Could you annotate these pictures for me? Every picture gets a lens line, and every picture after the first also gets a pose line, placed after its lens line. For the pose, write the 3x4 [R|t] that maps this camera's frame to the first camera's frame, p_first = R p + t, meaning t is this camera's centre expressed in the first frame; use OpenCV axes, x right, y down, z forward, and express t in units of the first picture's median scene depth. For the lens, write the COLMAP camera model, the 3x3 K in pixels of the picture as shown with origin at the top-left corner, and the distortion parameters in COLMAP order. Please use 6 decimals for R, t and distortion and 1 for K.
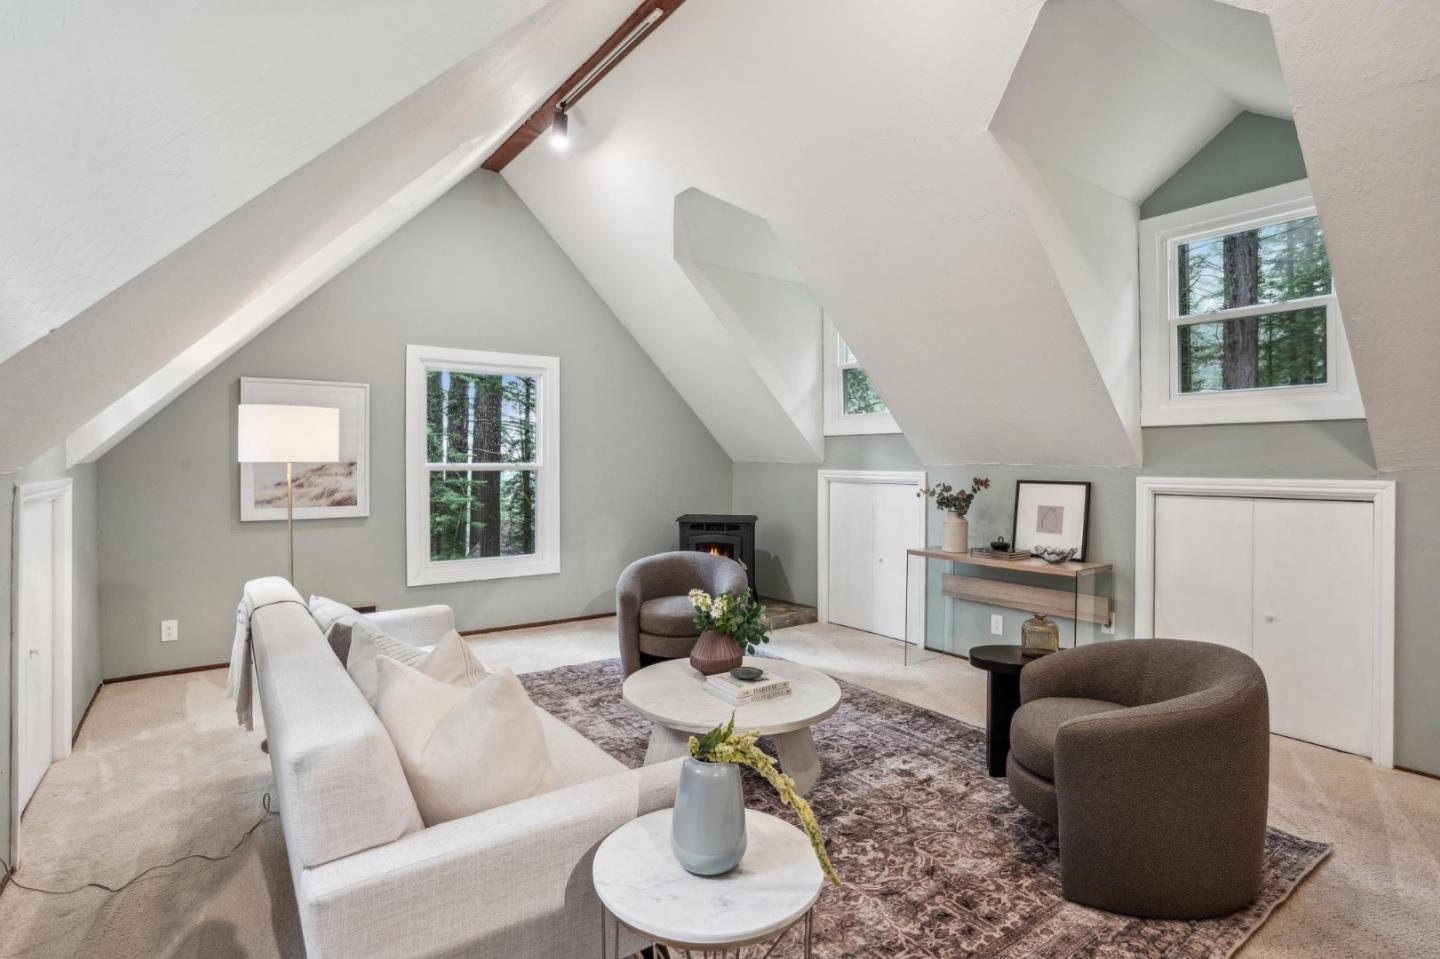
lens RADIAL K [[728.4, 0, 719.9], [0, 728.4, 466.4], [0, 0, 1]] dist [-0.054386, 0.000265]
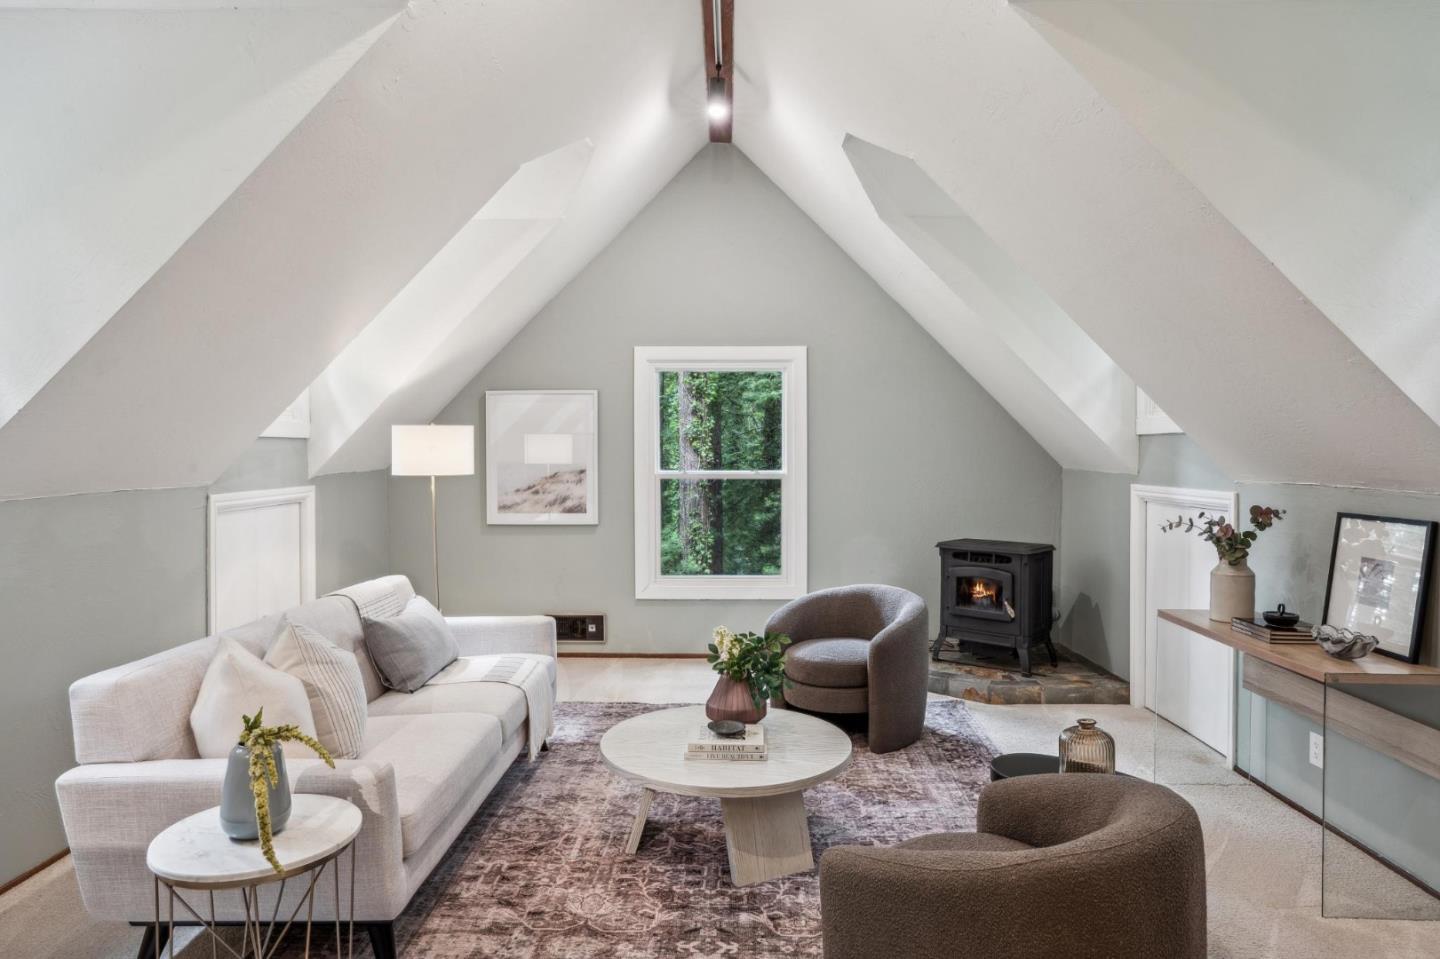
lens RADIAL K [[949.8, 0, 720.0], [0, 949.8, 479.5], [0, 0, 1]] dist [-0.001840, 0.001071]
pose [[0.800692, 0.015607, -0.598873, 0.432798], [-0.002745, 0.999746, 0.022384, -0.022325], [0.599070, -0.016279, 0.800531, 0.057419]]
